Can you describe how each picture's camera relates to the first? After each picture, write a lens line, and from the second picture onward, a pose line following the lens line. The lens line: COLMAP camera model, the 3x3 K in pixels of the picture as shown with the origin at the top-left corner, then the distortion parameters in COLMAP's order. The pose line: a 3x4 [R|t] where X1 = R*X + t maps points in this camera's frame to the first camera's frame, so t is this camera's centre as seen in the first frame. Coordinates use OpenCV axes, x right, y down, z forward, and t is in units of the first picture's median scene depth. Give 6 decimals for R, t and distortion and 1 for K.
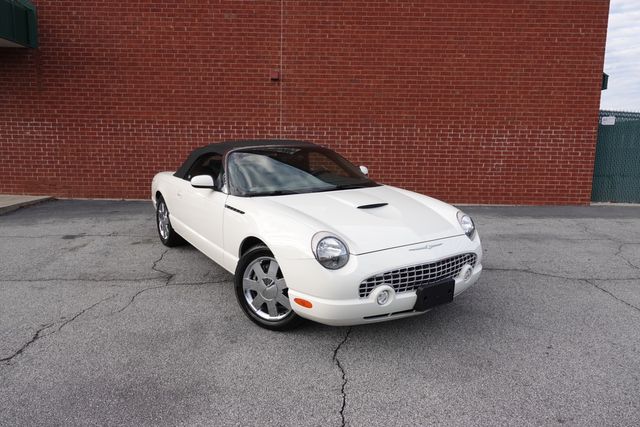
lens RADIAL K [[443.6, 0, 321.3], [0, 443.6, 211.8], [0, 0, 1]] dist [0.004830, 0.001523]
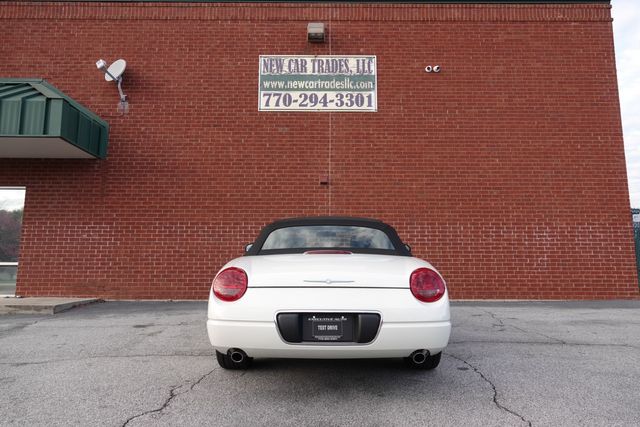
lens RADIAL K [[443.6, 0, 320.7], [0, 443.6, 212.4], [0, 0, 1]] dist [0.004830, 0.001523]
pose [[0.999849, -0.013156, 0.011327, -0.125528], [0.015786, 0.960480, -0.277901, 0.066877], [-0.007224, 0.278038, 0.960543, -0.008733]]
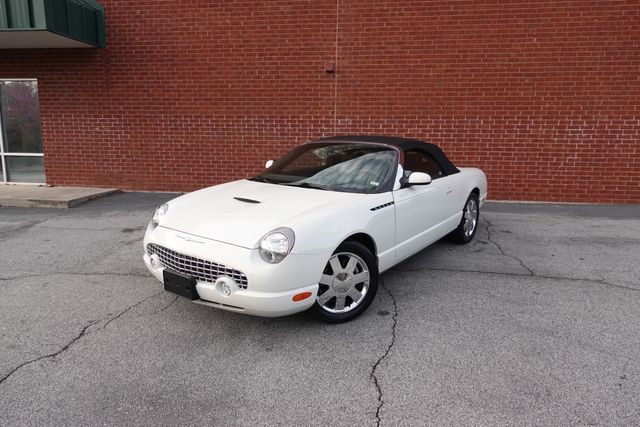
lens RADIAL K [[443.6, 0, 321.6], [0, 443.6, 211.6], [0, 0, 1]] dist [0.004830, 0.001523]
pose [[0.990481, 0.016590, -0.136643, 0.016275], [-0.013614, 0.999650, 0.022684, -0.011846], [0.136971, -0.020608, 0.990361, 0.023917]]
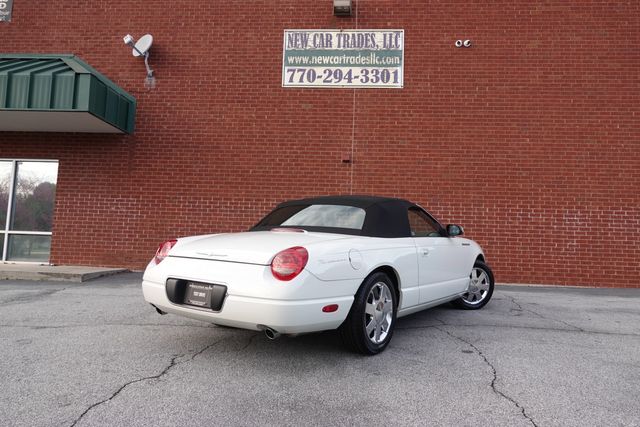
lens RADIAL K [[443.6, 0, 321.1], [0, 443.6, 212.0], [0, 0, 1]] dist [0.004830, 0.001523]
pose [[0.998106, 0.011137, -0.060507, -0.099103], [-0.024923, 0.972361, -0.232147, 0.067255], [0.056249, 0.233215, 0.970797, -0.003286]]
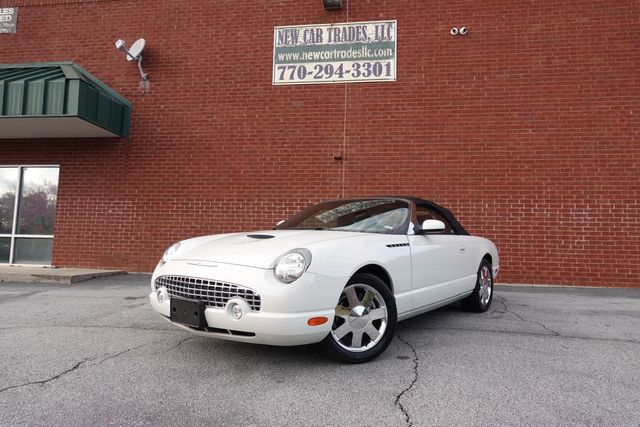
lens RADIAL K [[443.6, 0, 321.1], [0, 443.6, 212.1], [0, 0, 1]] dist [0.004830, 0.001523]
pose [[0.989602, -0.006187, -0.143696, 0.004014], [-0.027710, 0.972156, -0.232692, 0.063469], [0.141135, 0.234254, 0.961876, 0.033847]]
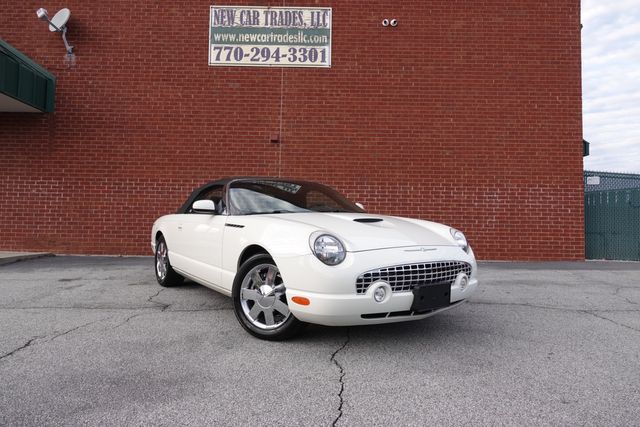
lens RADIAL K [[443.6, 0, 321.1], [0, 443.6, 213.3], [0, 0, 1]] dist [0.004830, 0.001523]
pose [[0.999979, -0.000360, 0.006395, -0.000405], [0.001553, 0.982257, -0.187534, 0.069474], [-0.006214, 0.187540, 0.982237, -0.007741]]
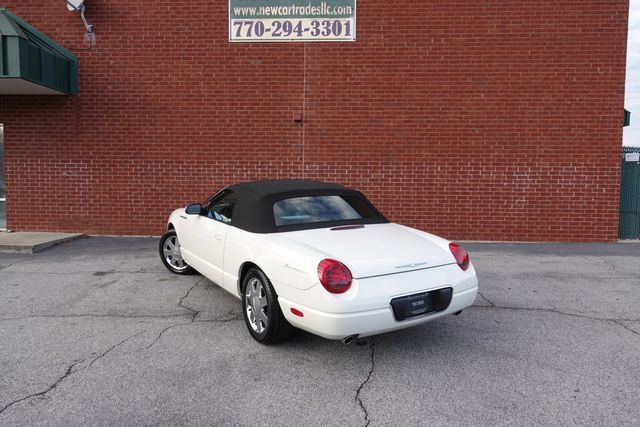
lens RADIAL K [[443.6, 0, 321.2], [0, 443.6, 211.7], [0, 0, 1]] dist [0.004830, 0.001523]
pose [[0.998834, -0.002754, -0.048203, -0.000484], [-0.001085, 0.996839, -0.079441, -0.003788], [0.048270, 0.079401, 0.995673, -0.013463]]
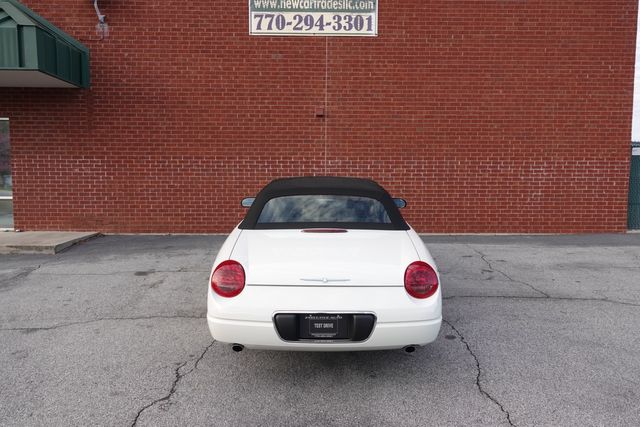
lens RADIAL K [[443.6, 0, 321.3], [0, 443.6, 211.9], [0, 0, 1]] dist [0.004830, 0.001523]
pose [[0.999702, -0.014111, 0.019936, -0.125219], [0.015364, 0.997820, -0.064184, -0.008333], [-0.018986, 0.064471, 0.997739, -0.016559]]
